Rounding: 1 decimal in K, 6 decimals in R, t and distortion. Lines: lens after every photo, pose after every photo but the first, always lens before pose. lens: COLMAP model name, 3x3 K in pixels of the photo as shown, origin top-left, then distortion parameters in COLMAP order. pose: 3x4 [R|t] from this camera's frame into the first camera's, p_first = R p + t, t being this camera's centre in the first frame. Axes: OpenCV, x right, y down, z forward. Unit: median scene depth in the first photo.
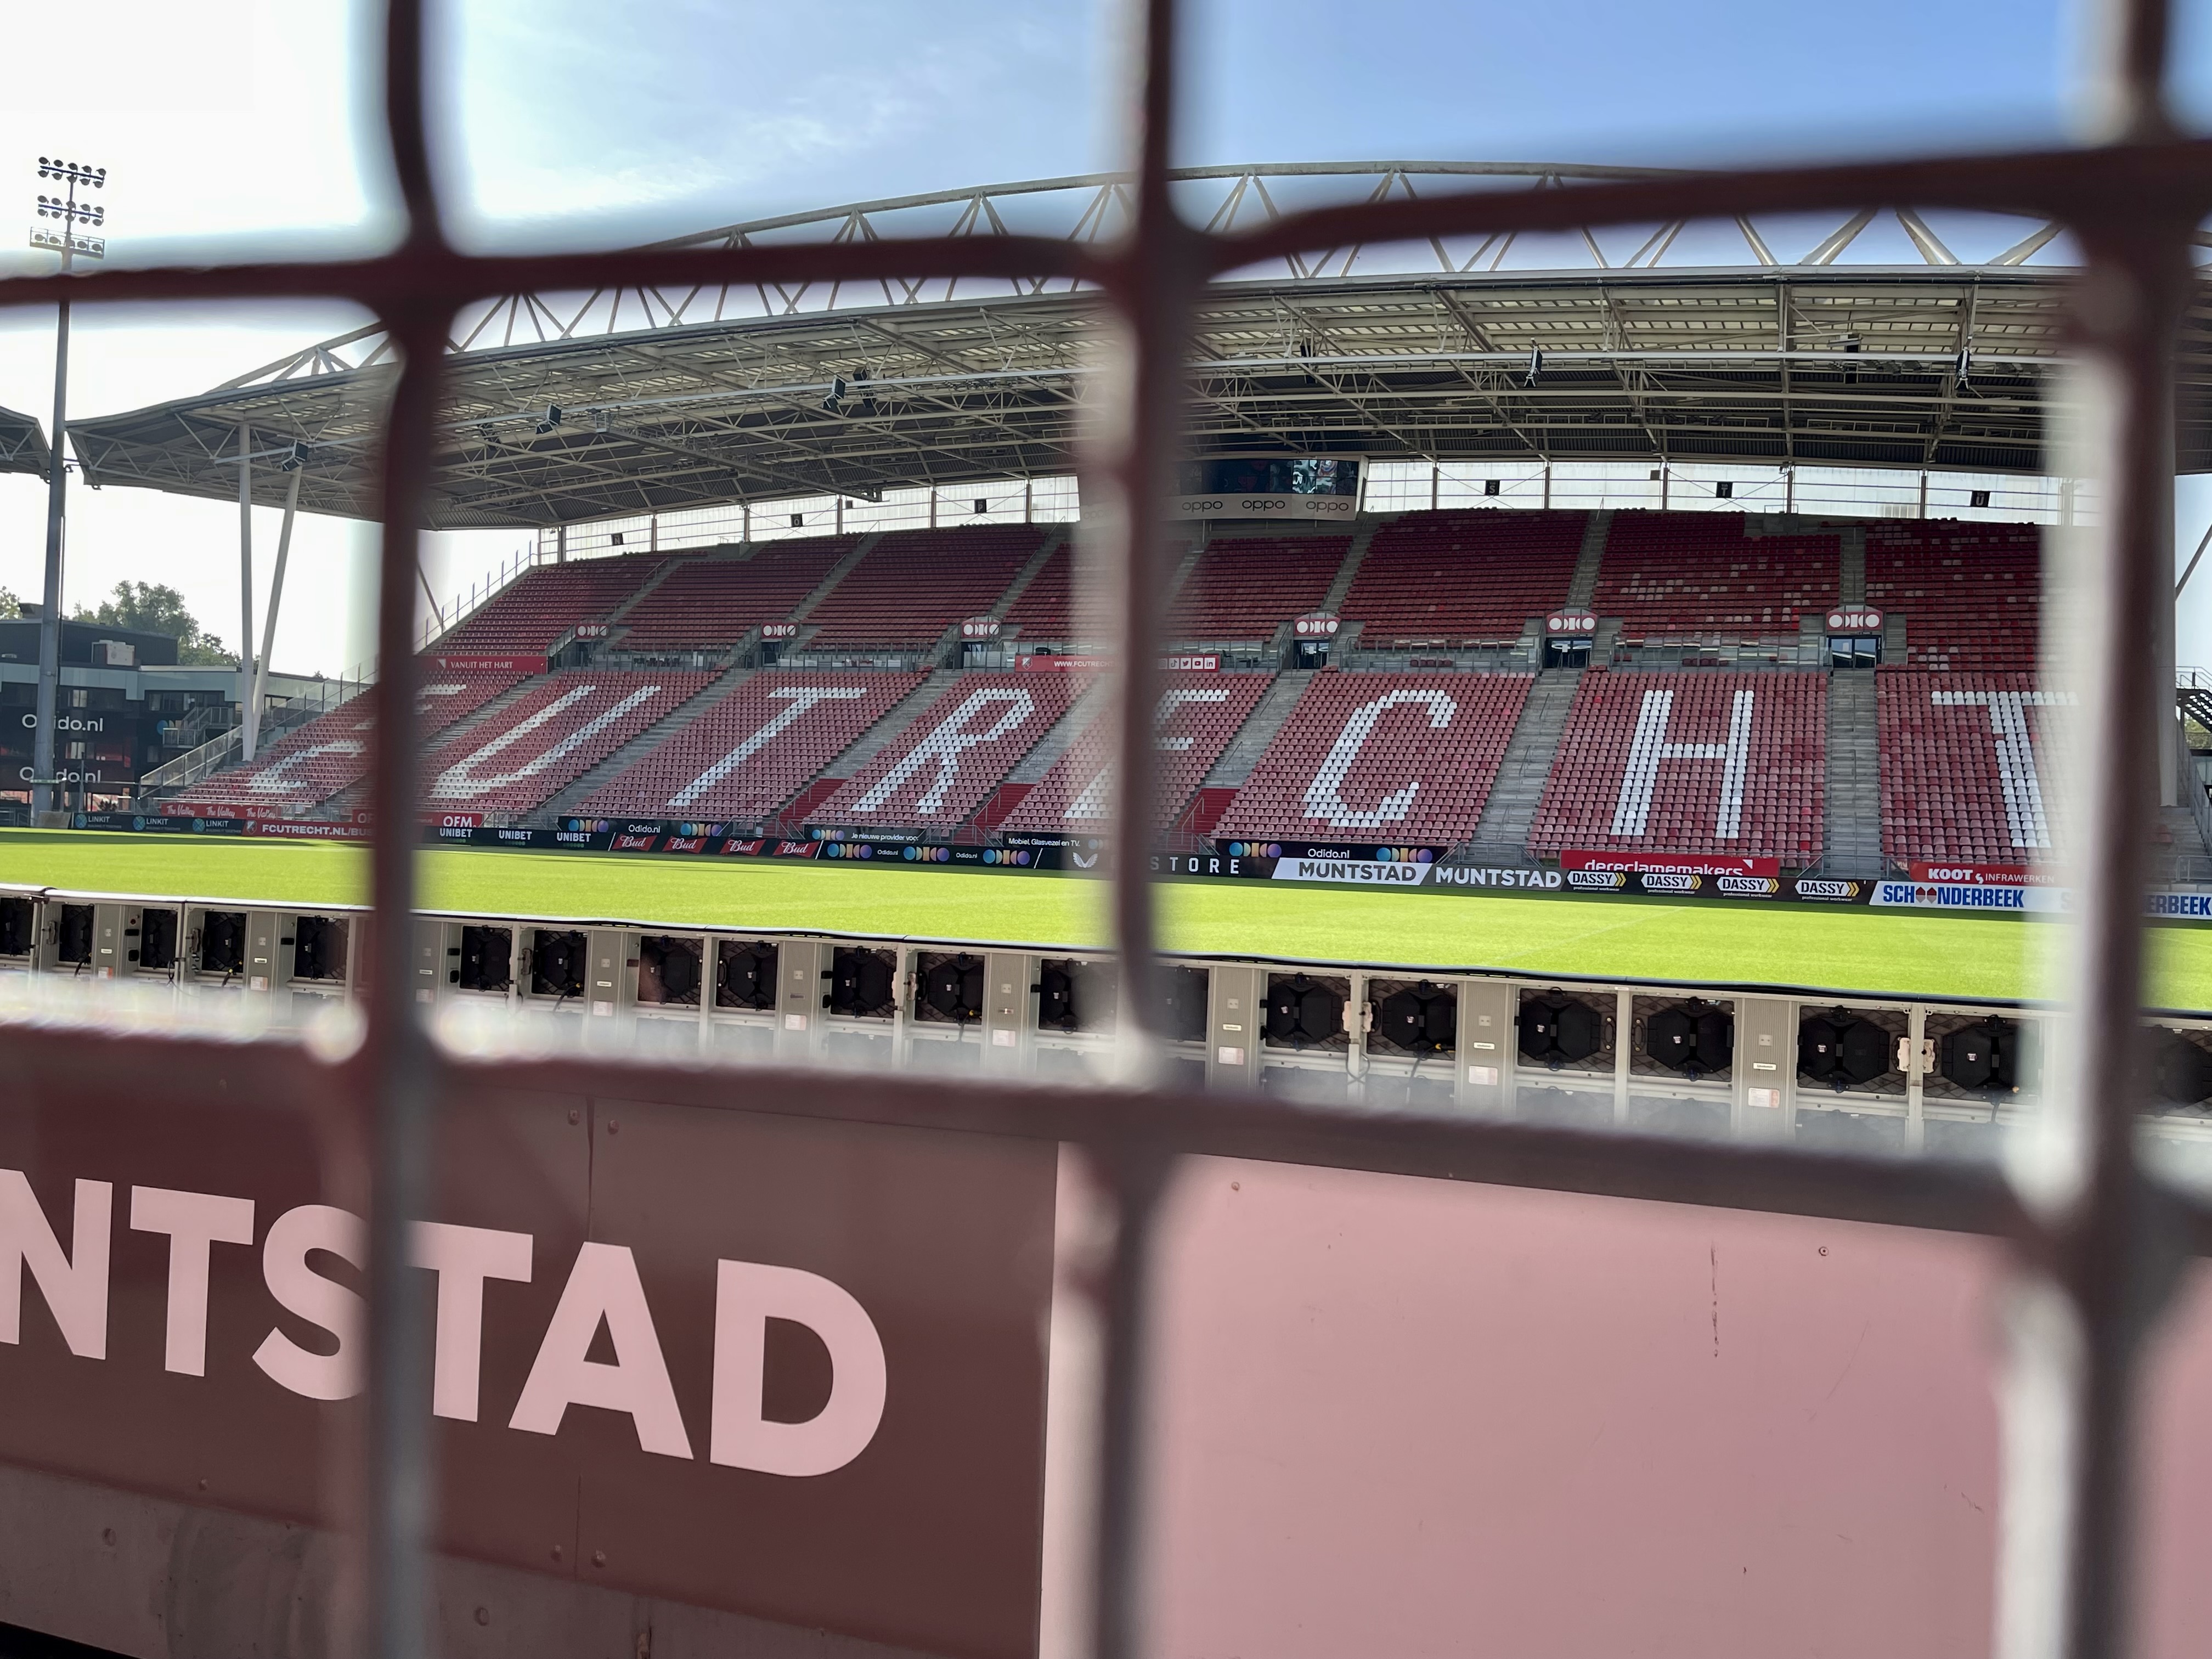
lens RADIAL K [[1848.0, 0, 1099.3], [0, 1848.0, 828.8], [0, 0, 1]] dist [0.031610, -0.040796]
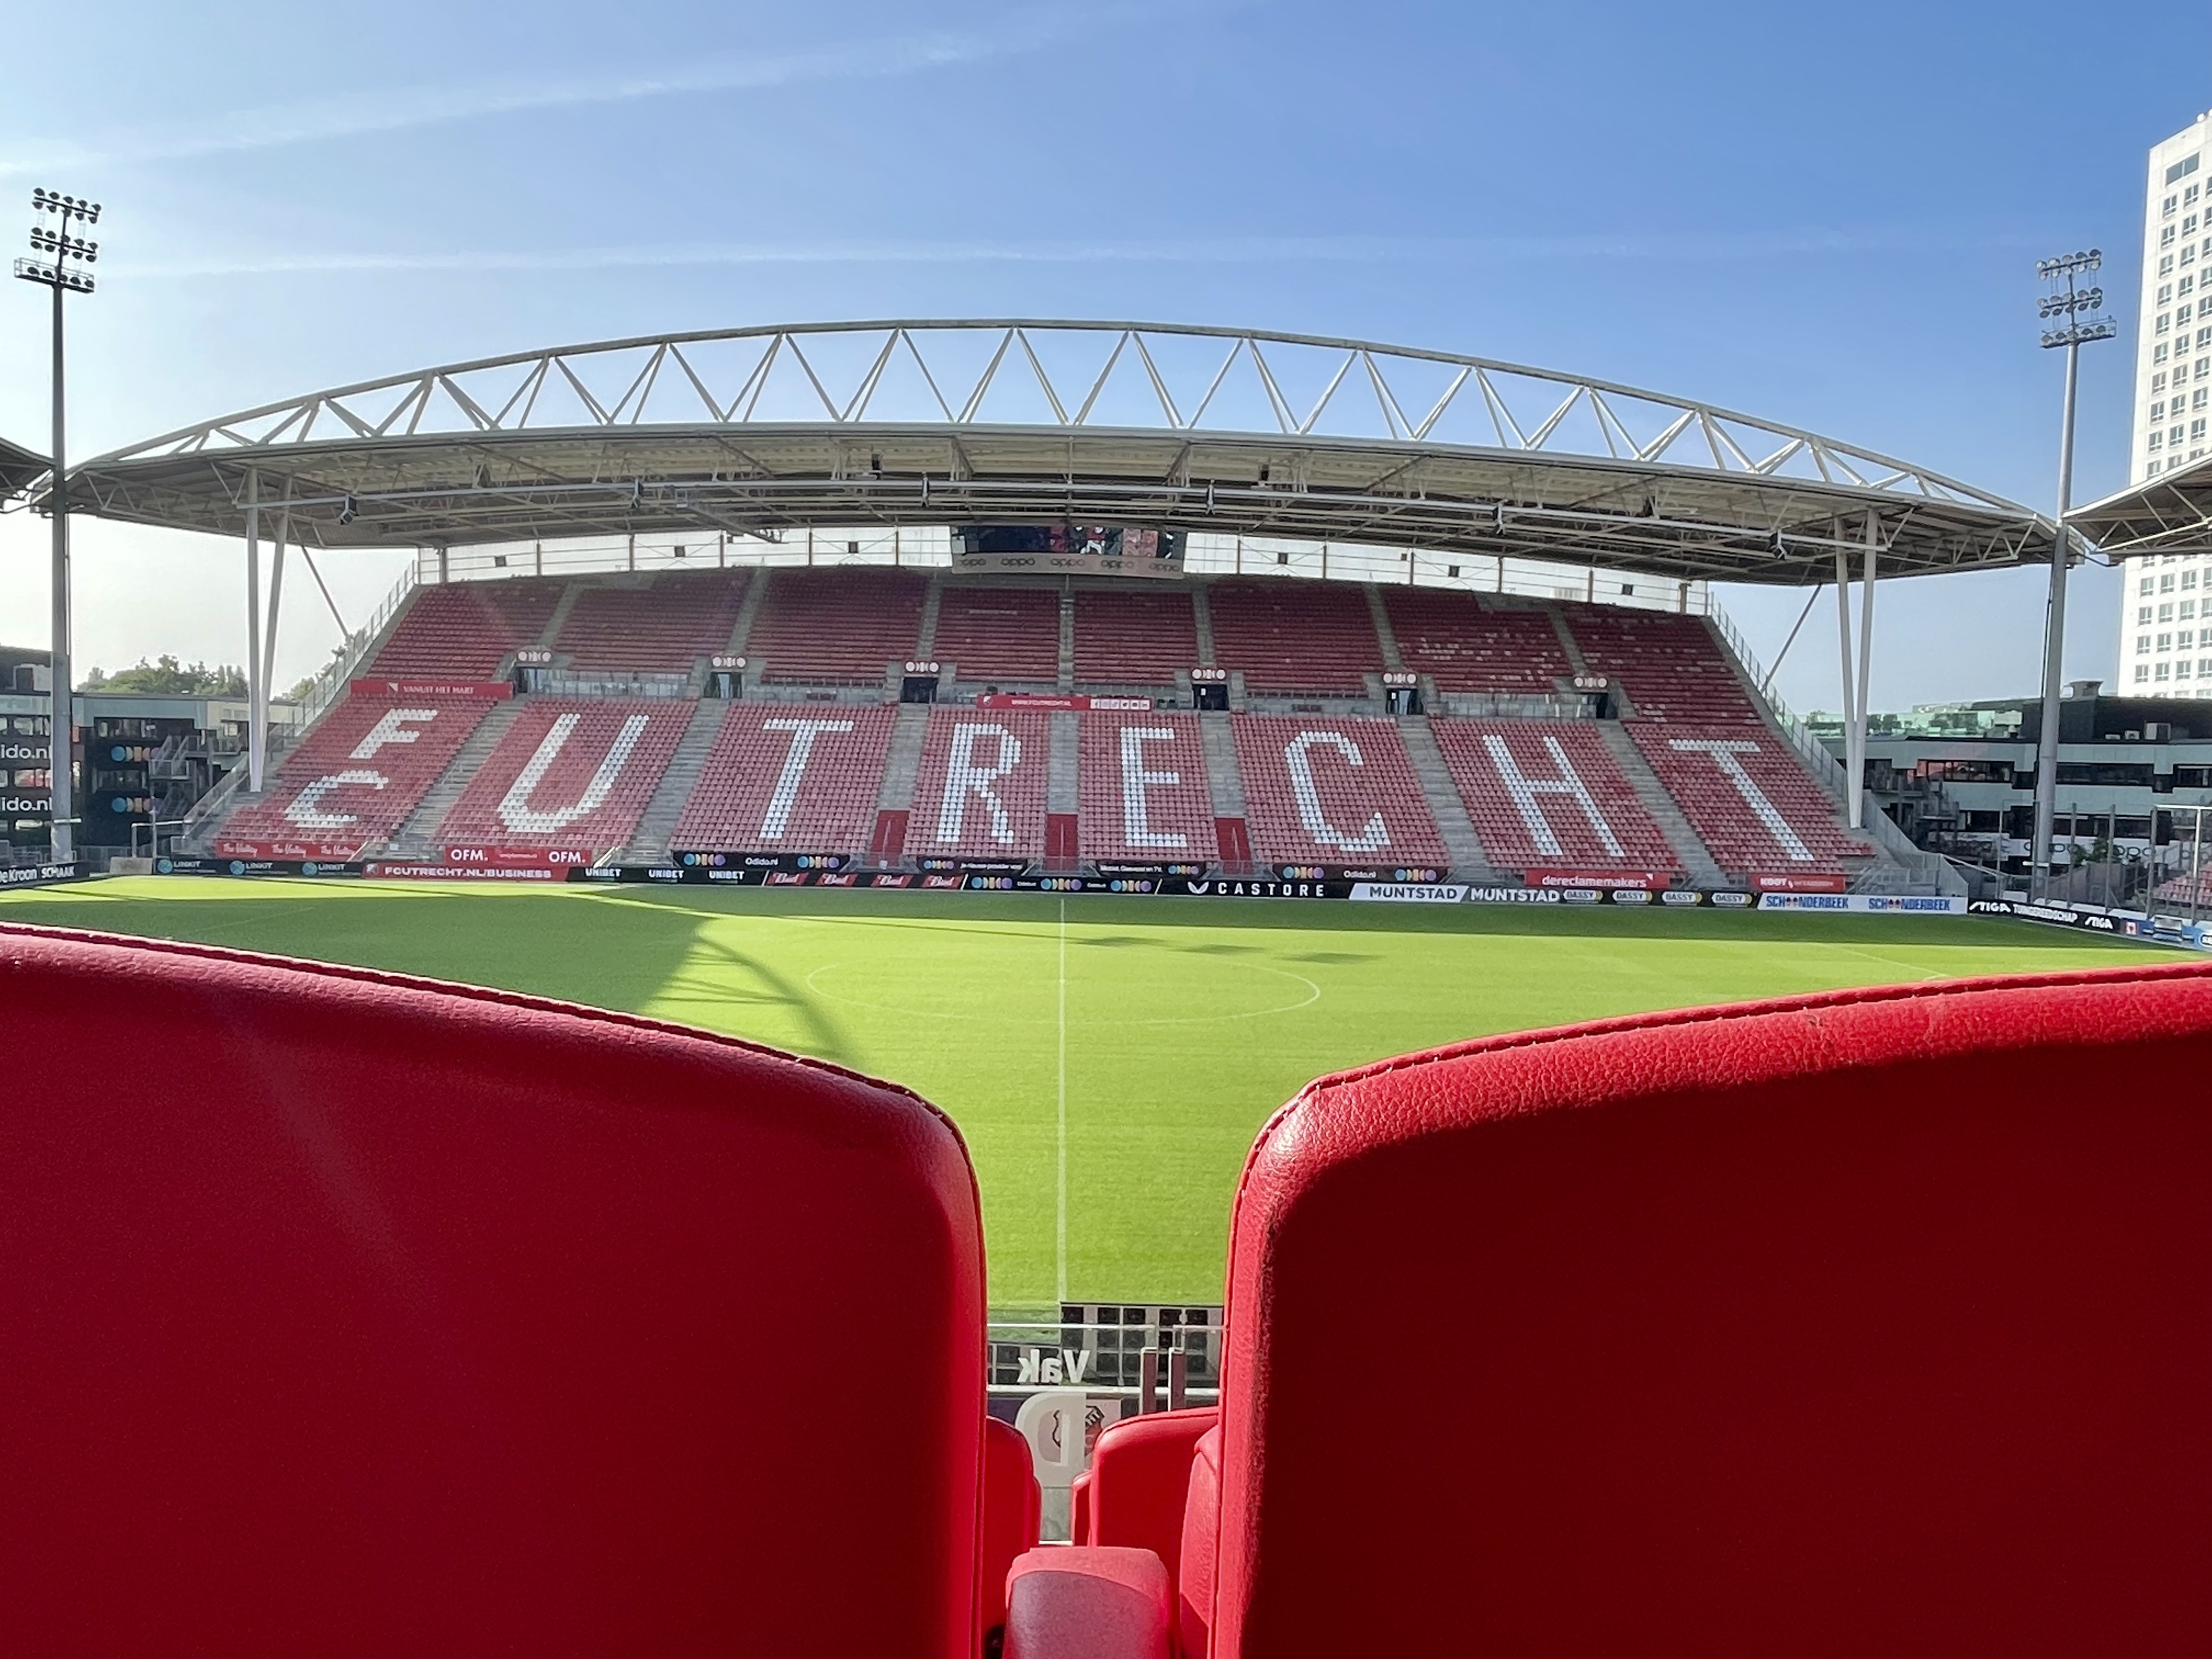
lens RADIAL K [[1576.0, 0, 1100.9], [0, 1576.0, 843.0], [0, 0, 1]] dist [-0.007856, -0.007903]
pose [[0.929915, -0.031876, 0.366390, -0.335130], [0.007121, 0.997611, 0.068720, -0.063844], [-0.367705, -0.061295, 0.927920, 0.003423]]
